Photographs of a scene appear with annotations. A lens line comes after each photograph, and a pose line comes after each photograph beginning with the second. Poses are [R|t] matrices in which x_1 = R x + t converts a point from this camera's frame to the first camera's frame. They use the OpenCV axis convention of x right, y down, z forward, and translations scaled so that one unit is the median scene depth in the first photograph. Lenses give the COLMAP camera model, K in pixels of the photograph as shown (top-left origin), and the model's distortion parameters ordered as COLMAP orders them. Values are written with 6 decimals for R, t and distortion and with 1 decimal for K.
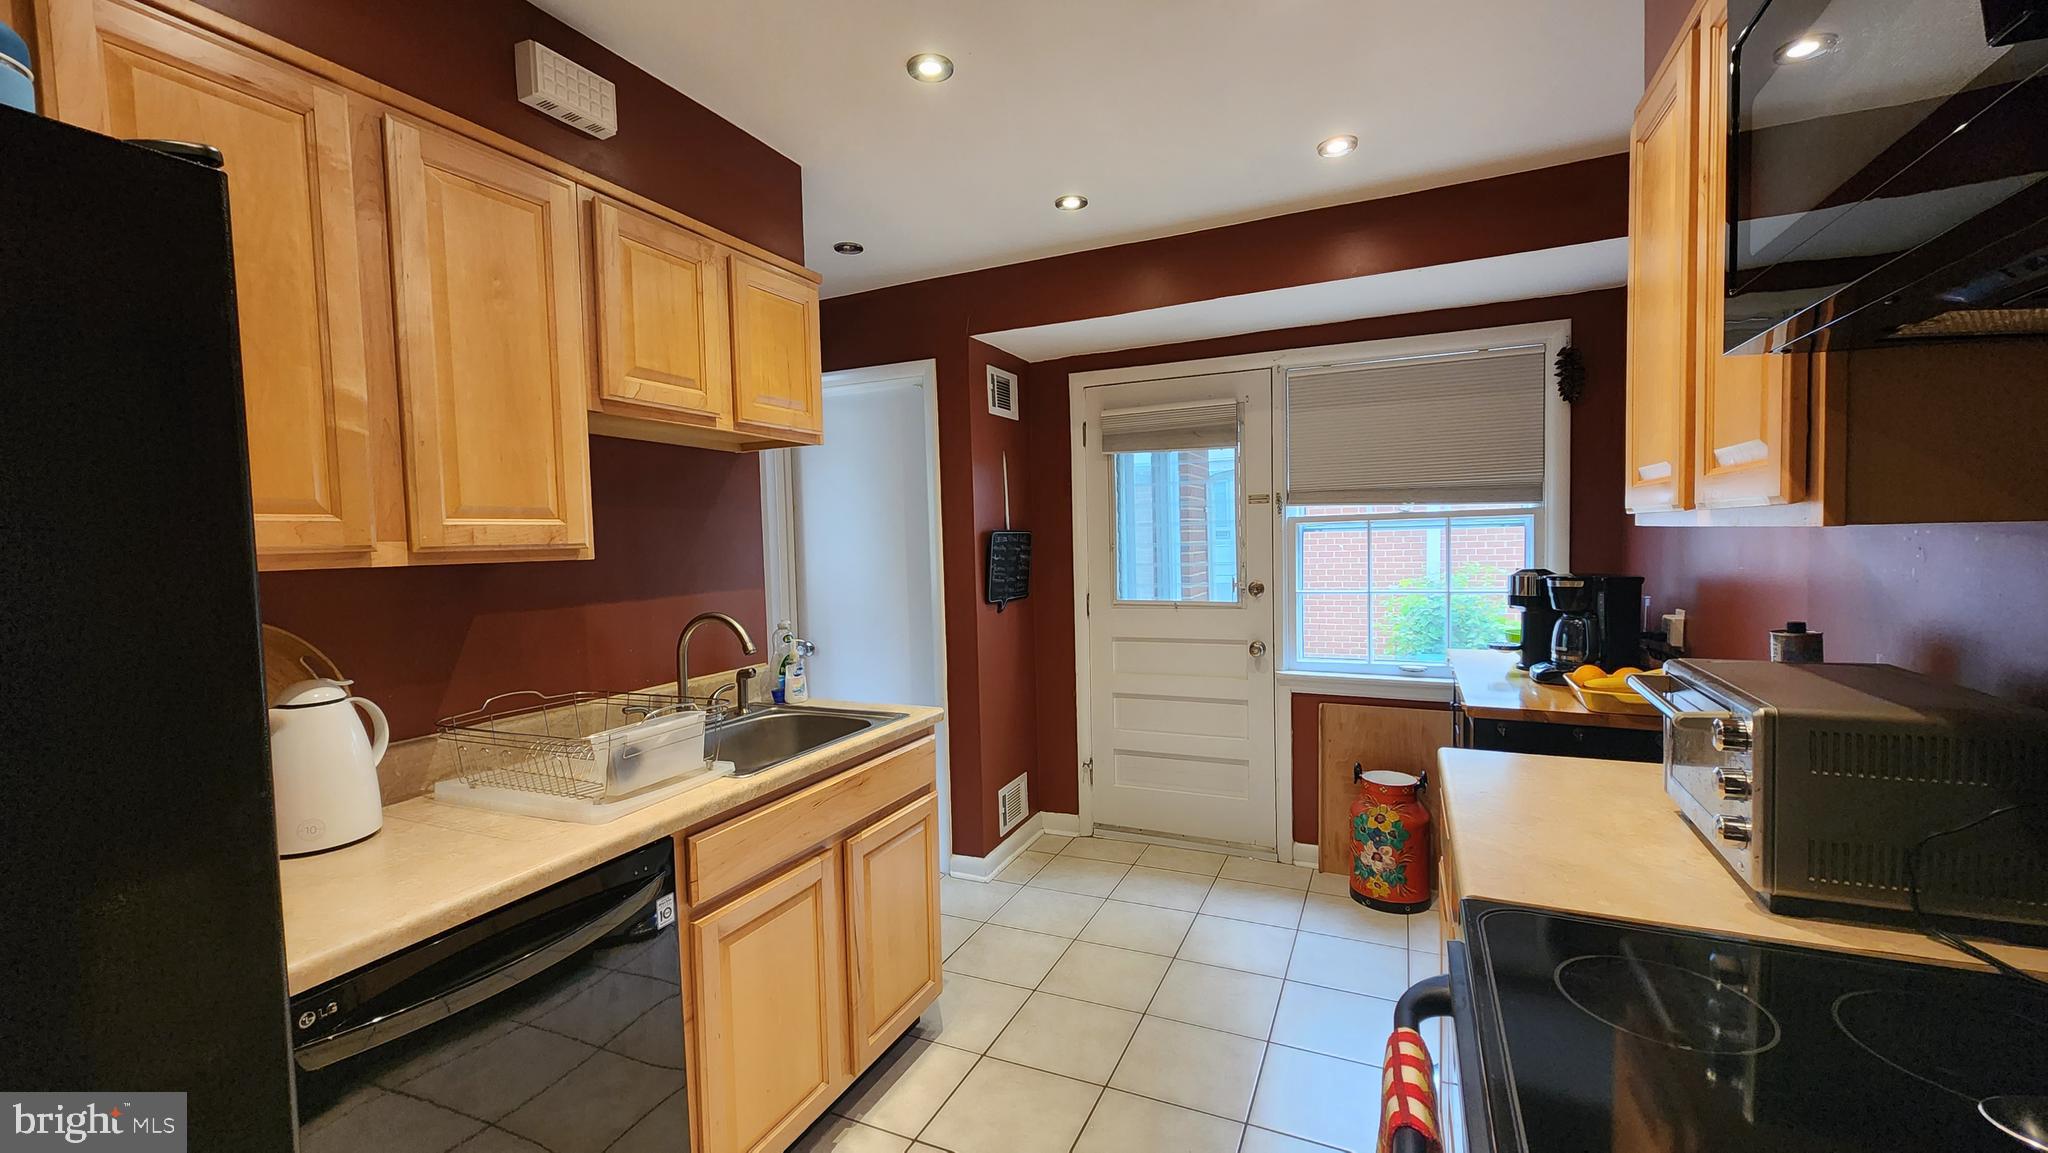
lens RADIAL K [[838.0, 0, 1015.0], [0, 838.0, 582.5], [0, 0, 1]] dist [0.000206, 0.000110]
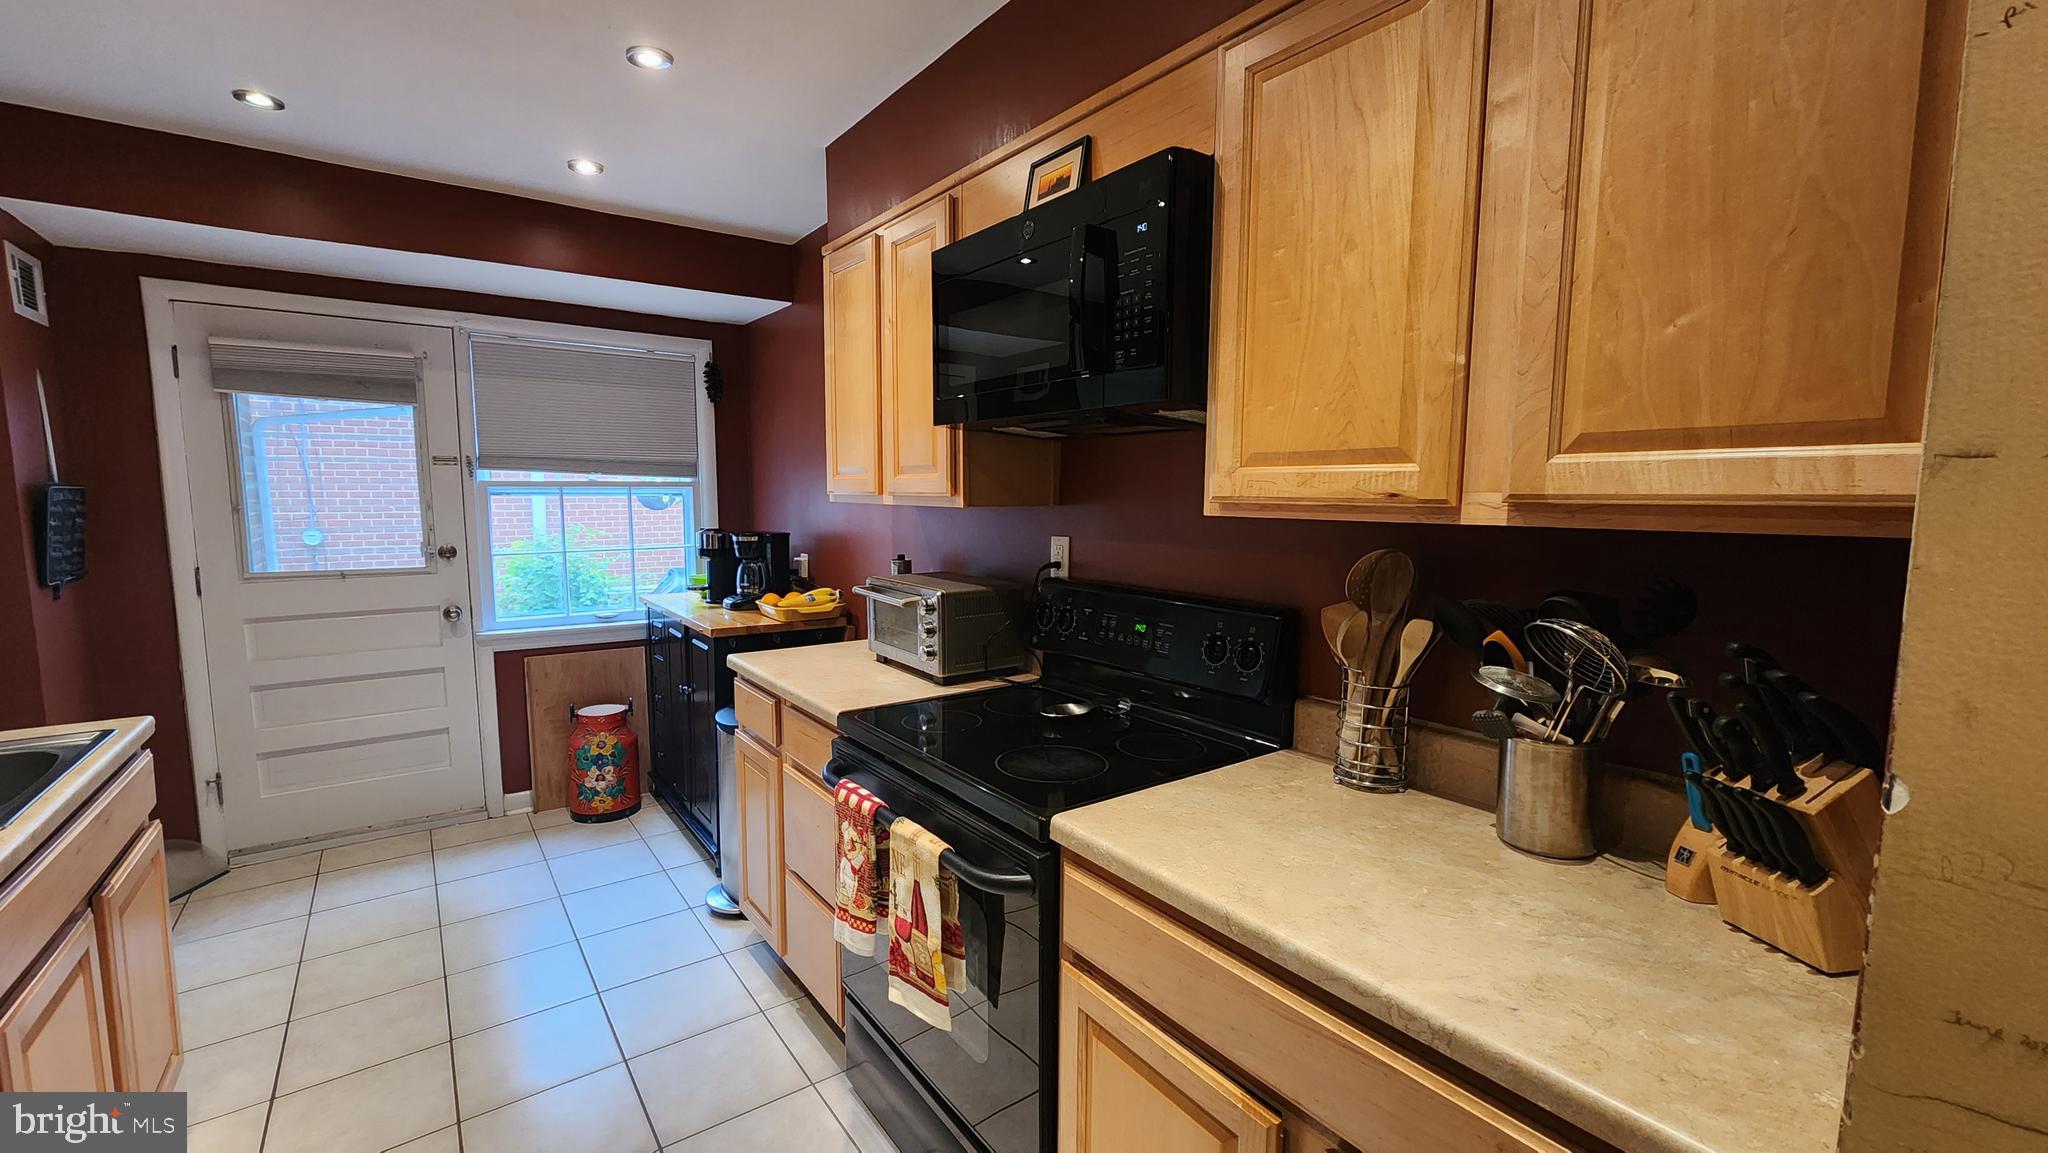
lens RADIAL K [[838.0, 0, 1015.0], [0, 838.0, 582.5], [0, 0, 1]] dist [0.000206, 0.000110]
pose [[0.475400, -0.068744, 0.877080, -0.281842], [0.028672, 0.997624, 0.062651, -0.000146], [-0.879303, -0.004636, 0.476241, -0.057765]]
